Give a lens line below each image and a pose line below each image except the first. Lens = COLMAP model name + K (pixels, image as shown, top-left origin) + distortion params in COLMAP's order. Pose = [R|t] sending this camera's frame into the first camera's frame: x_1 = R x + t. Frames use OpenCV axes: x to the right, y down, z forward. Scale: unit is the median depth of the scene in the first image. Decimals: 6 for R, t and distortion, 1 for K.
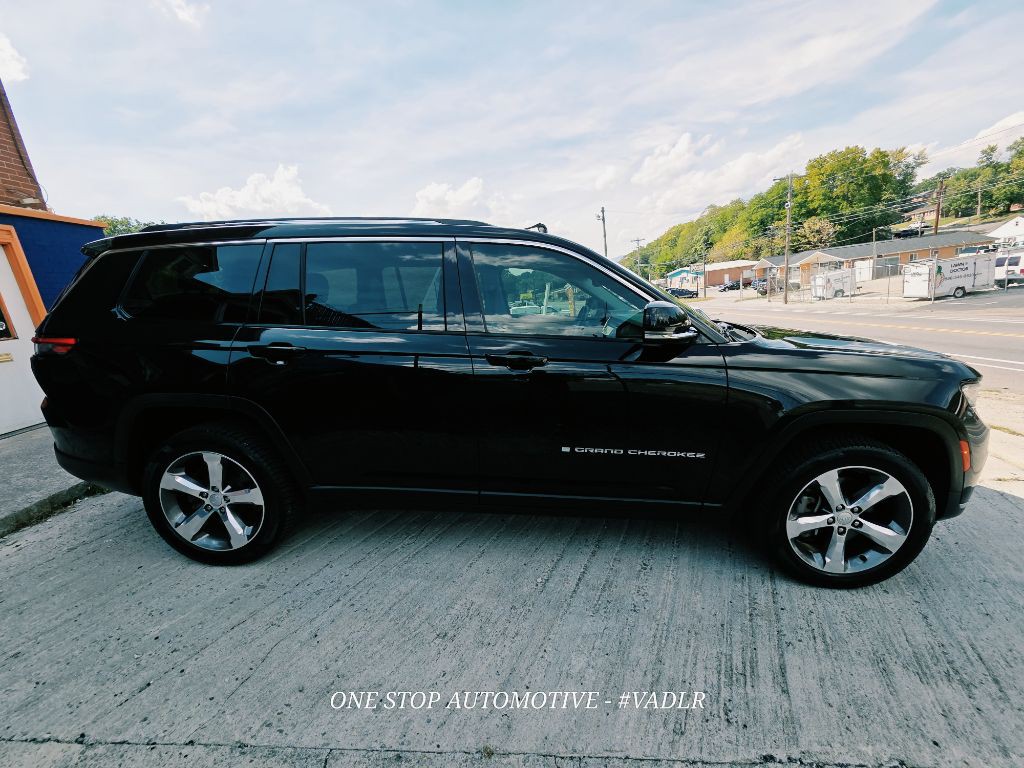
lens RADIAL K [[446.1, 0, 512.0], [0, 446.1, 384.0], [0, 0, 1]] dist [0.000352, 0.000446]
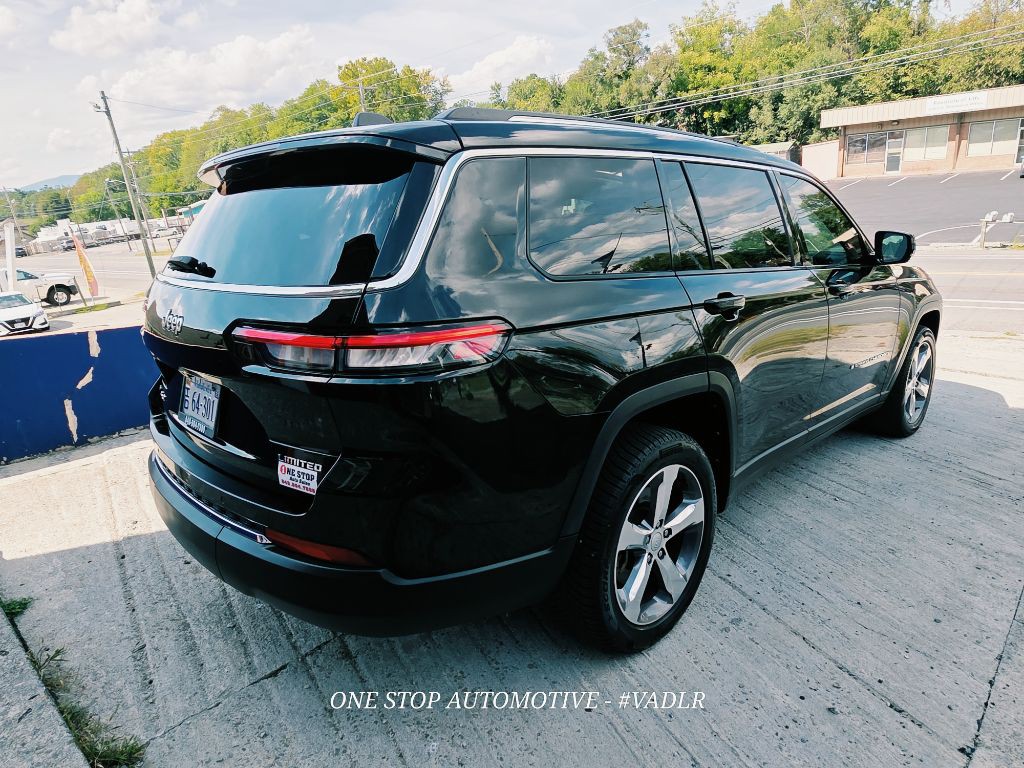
lens RADIAL K [[683.3, 0, 512.0], [0, 683.3, 384.0], [0, 0, 1]] dist [0.004384, -0.002986]
pose [[0.635353, -0.175826, 0.751939, -0.139104], [0.171531, 0.981541, 0.084578, -0.008261], [-0.752930, 0.075244, 0.653784, 0.044264]]
